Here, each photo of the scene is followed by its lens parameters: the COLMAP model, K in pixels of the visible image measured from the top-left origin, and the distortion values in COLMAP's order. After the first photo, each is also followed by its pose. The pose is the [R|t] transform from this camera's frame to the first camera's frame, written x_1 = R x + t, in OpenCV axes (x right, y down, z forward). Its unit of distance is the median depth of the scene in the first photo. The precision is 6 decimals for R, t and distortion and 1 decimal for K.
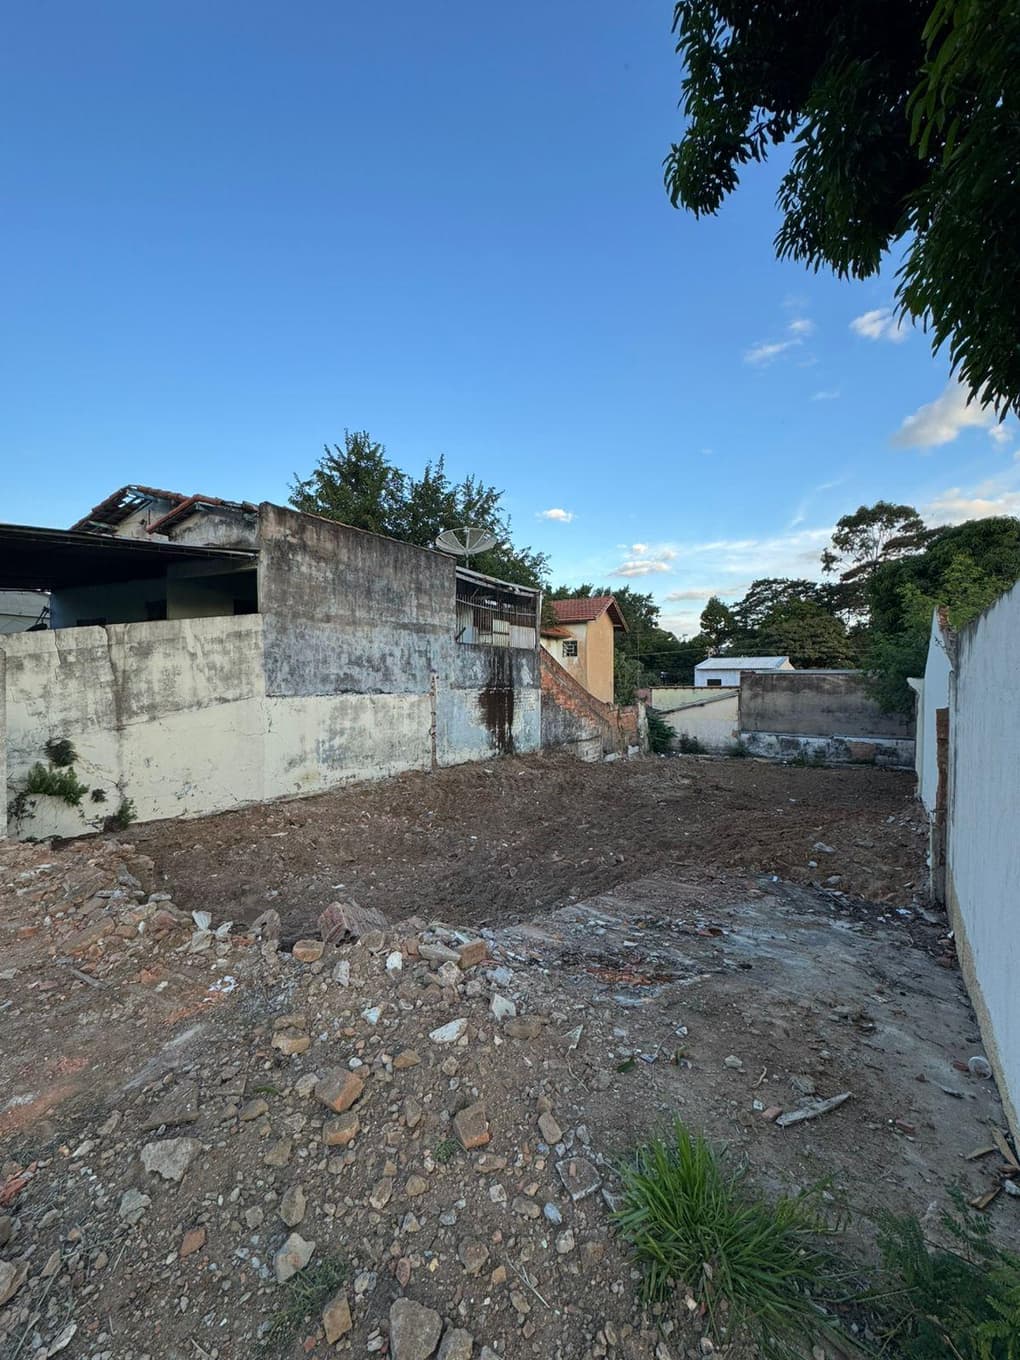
lens RADIAL K [[542.2, 0, 511.7], [0, 542.2, 683.1], [0, 0, 1]] dist [-0.002503, 0.000865]
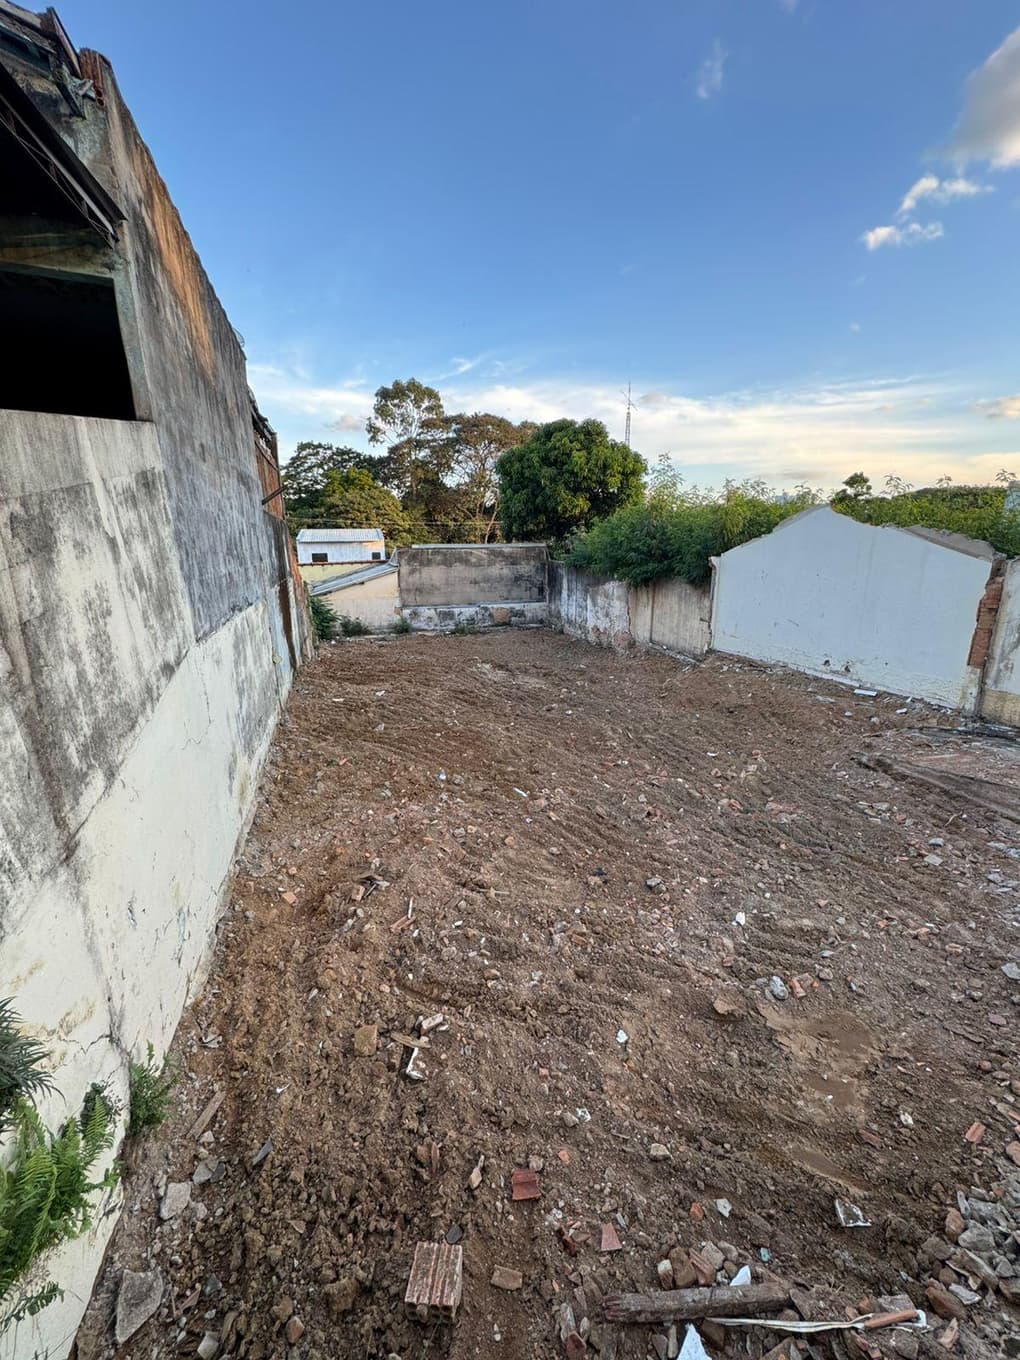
lens RADIAL K [[542.2, 0, 511.1], [0, 542.2, 681.9], [0, 0, 1]] dist [-0.002503, 0.000865]
pose [[0.650983, -0.193353, 0.734055, -0.290087], [0.018520, 0.970773, 0.239282, -0.019343], [-0.758867, -0.142173, 0.635538, 0.263010]]
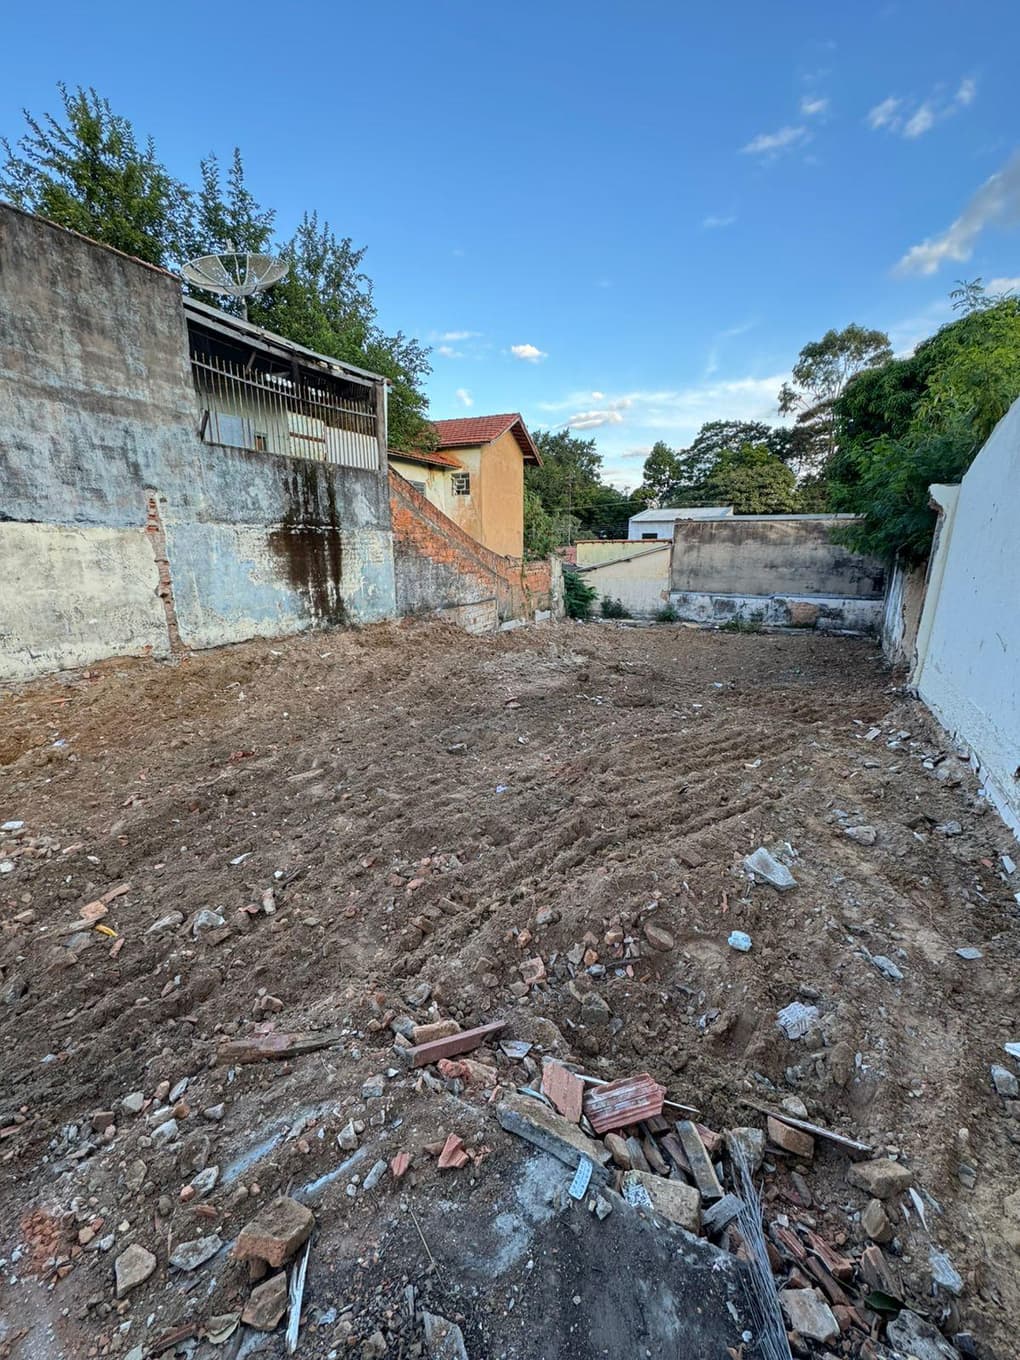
lens RADIAL K [[542.2, 0, 511.2], [0, 542.2, 682.6], [0, 0, 1]] dist [-0.002503, 0.000865]
pose [[0.995186, -0.025425, 0.094649, 0.123201], [0.001560, 0.969750, 0.244096, 0.026707], [-0.097992, -0.242774, 0.965121, 0.232537]]
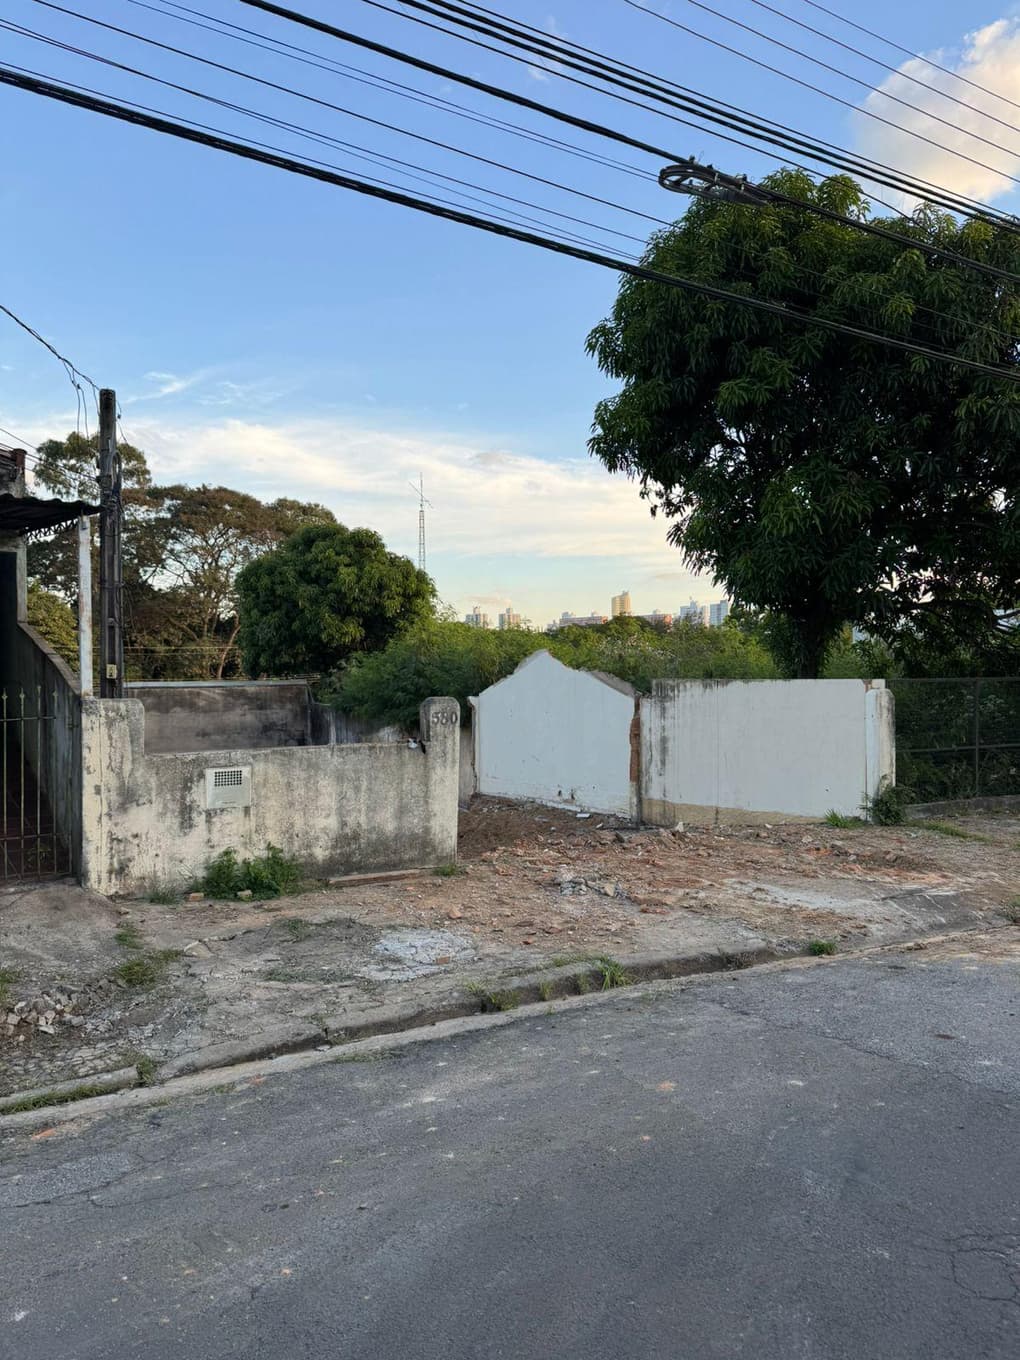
lens RADIAL K [[943.2, 0, 506.3], [0, 943.2, 665.4], [0, 0, 1]] dist [0.101824, -0.014230]
pose [[0.442840, 0.004278, 0.896590, -0.590190], [0.020187, 0.999688, -0.014740, -0.023901], [-0.896373, 0.024627, 0.442615, -0.009628]]
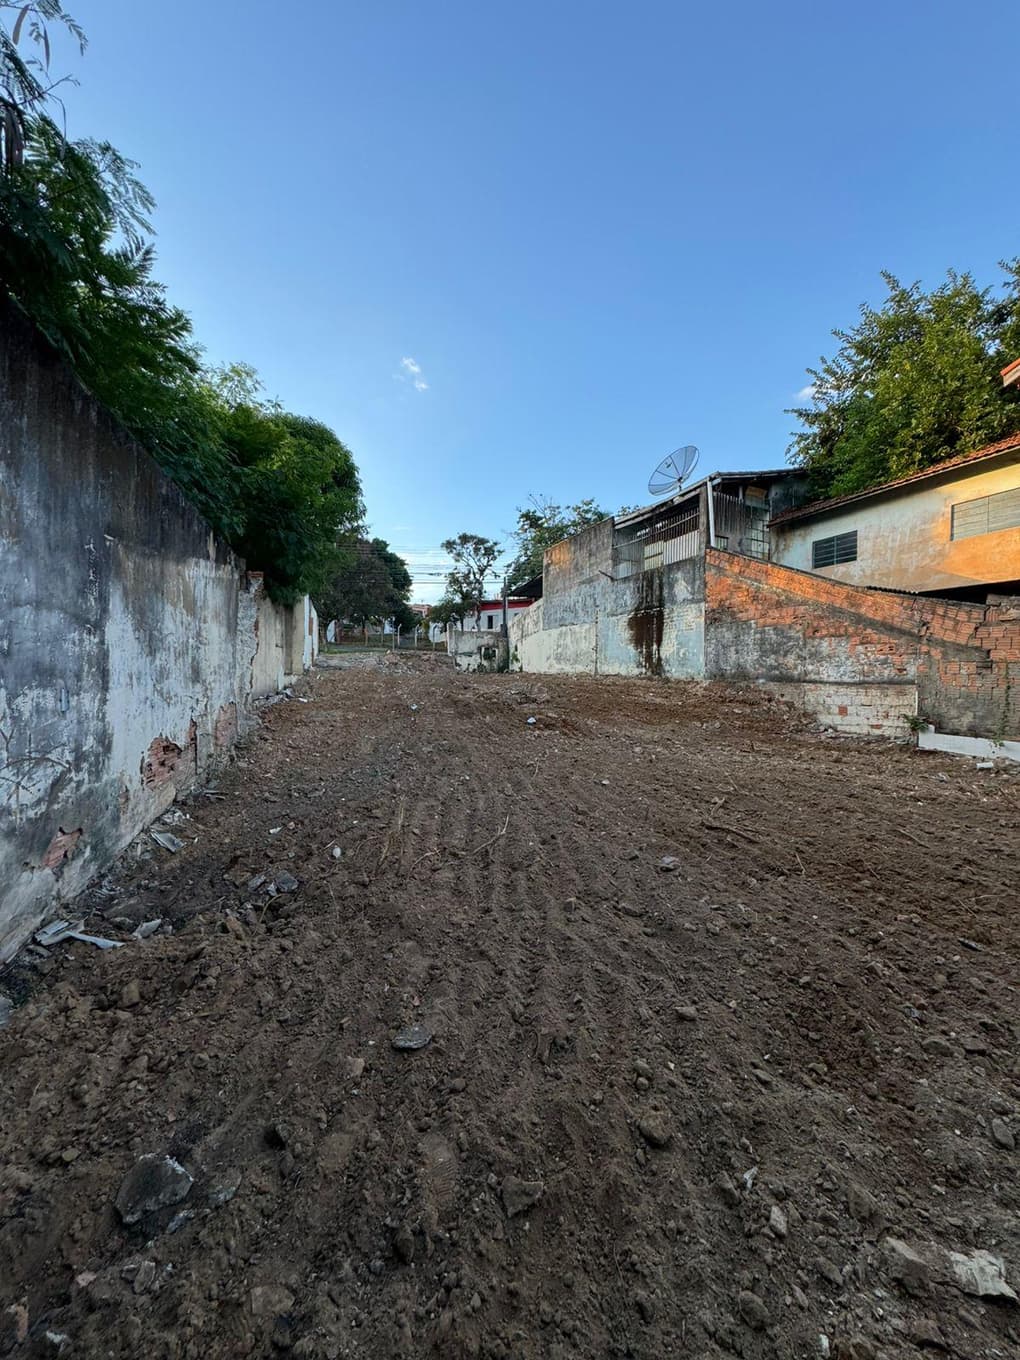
lens RADIAL K [[542.2, 0, 510.8], [0, 542.2, 680.4], [0, 0, 1]] dist [-0.002503, 0.000865]
pose [[-0.595094, 0.000058, -0.803656, 0.773981], [-0.015992, 0.999801, 0.011913, 0.108262], [0.803497, 0.019941, -0.594975, 1.127886]]
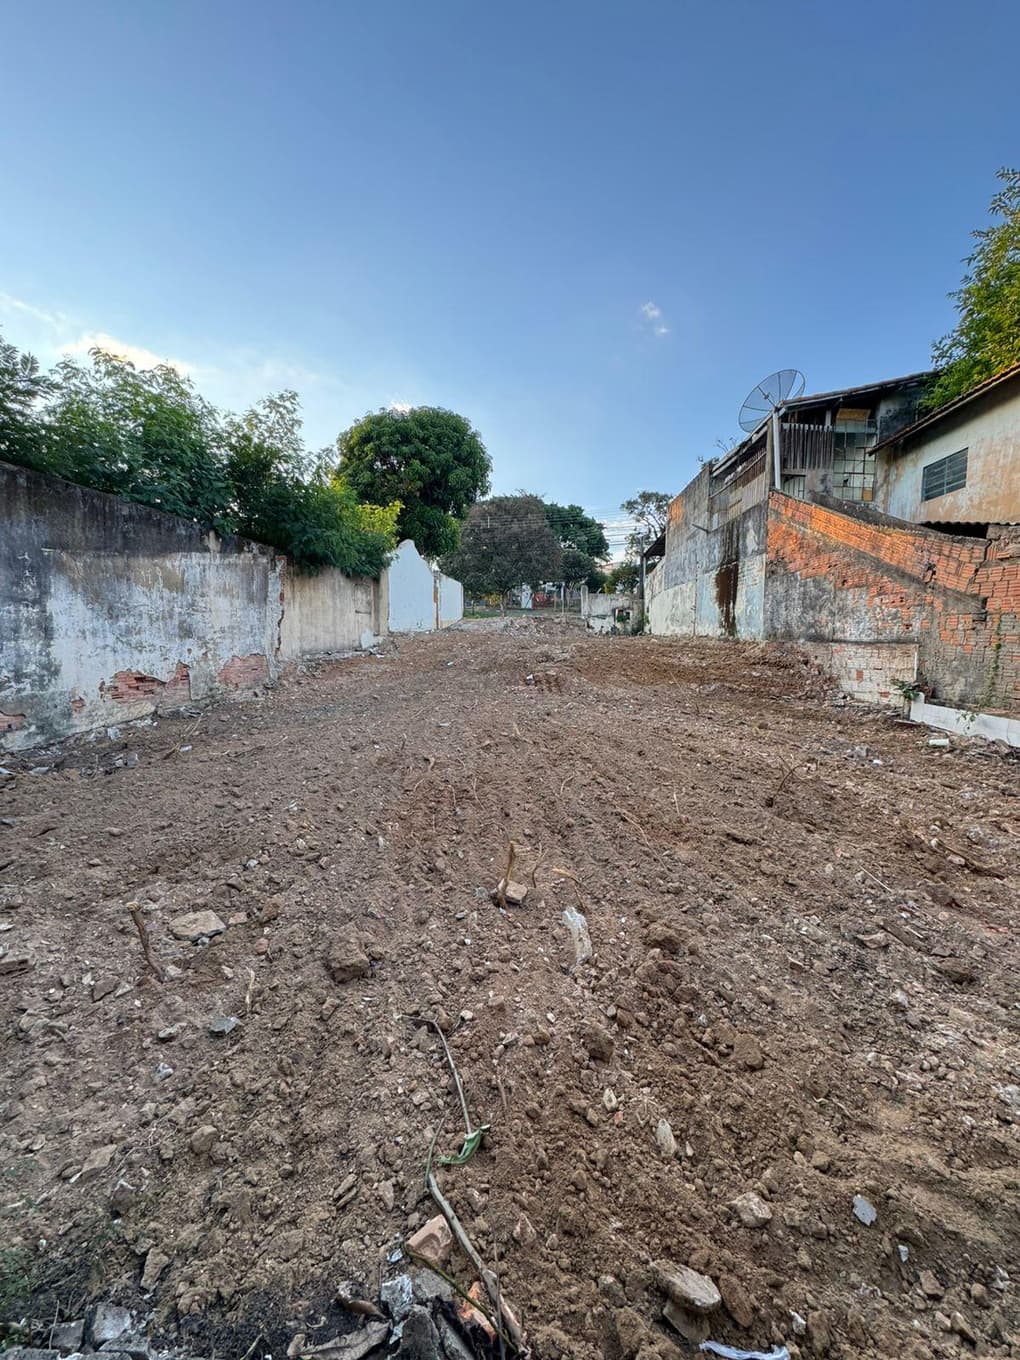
lens RADIAL K [[542.2, 0, 511.4], [0, 542.2, 683.5], [0, 0, 1]] dist [-0.002503, 0.000865]
pose [[-0.871366, 0.031731, -0.489607, 0.625397], [-0.013619, 0.995958, 0.088787, 0.109938], [0.490445, 0.084034, -0.867411, 1.324786]]
